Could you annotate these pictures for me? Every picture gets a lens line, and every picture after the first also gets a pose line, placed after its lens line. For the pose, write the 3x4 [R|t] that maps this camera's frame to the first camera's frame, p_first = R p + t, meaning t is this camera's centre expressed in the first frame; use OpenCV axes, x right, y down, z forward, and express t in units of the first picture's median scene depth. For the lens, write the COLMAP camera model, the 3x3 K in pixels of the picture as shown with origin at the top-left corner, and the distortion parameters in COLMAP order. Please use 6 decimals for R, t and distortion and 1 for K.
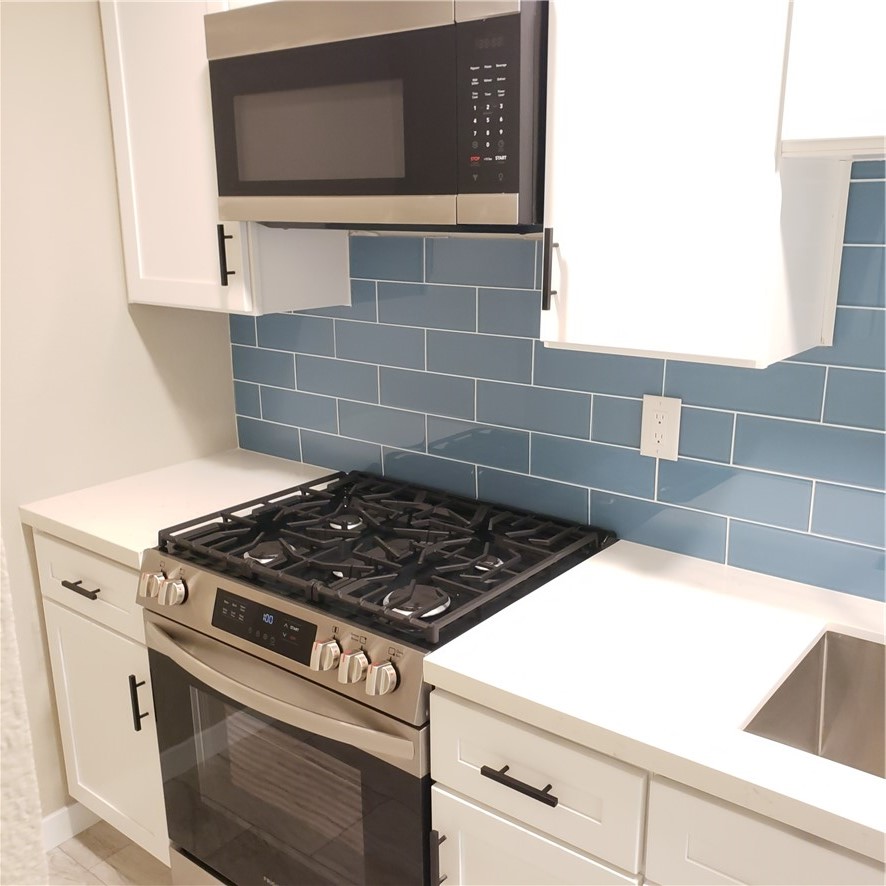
lens RADIAL K [[929.4, 0, 459.2], [0, 929.4, 443.0], [0, 0, 1]] dist [0.064342, -0.104404]
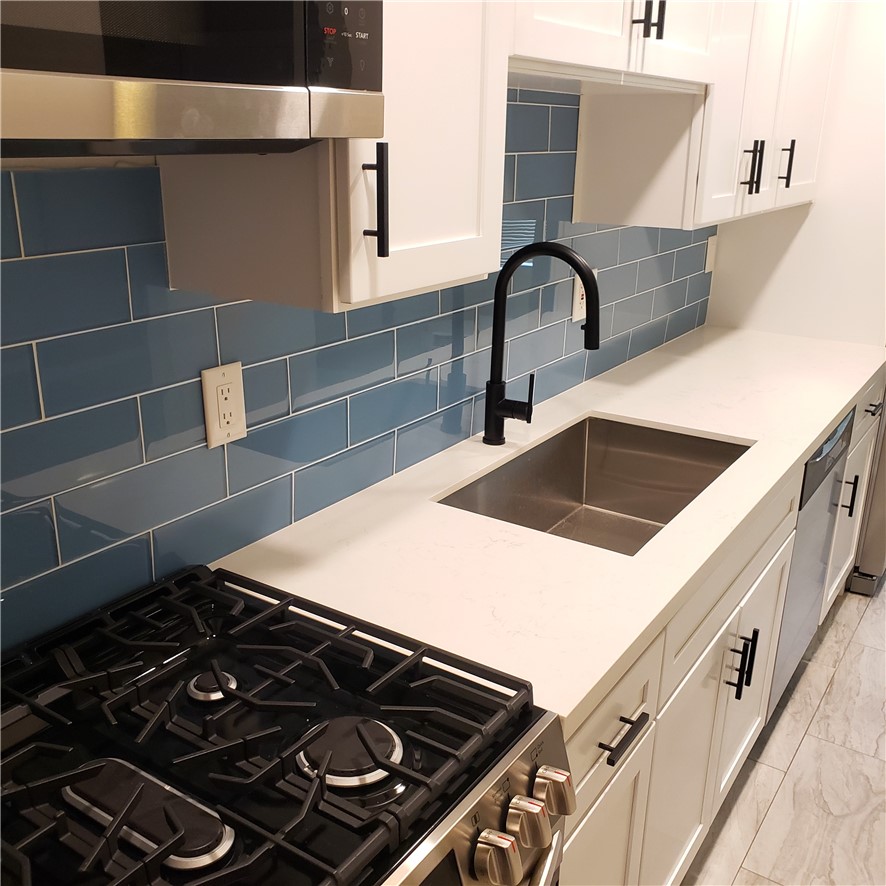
lens RADIAL K [[929.4, 0, 459.2], [0, 929.4, 443.0], [0, 0, 1]] dist [0.064342, -0.104404]
pose [[-0.087269, -0.313223, 0.945661, -0.601911], [0.234991, 0.916021, 0.325092, -0.213258], [-0.968072, 0.250592, -0.006335, 0.894948]]
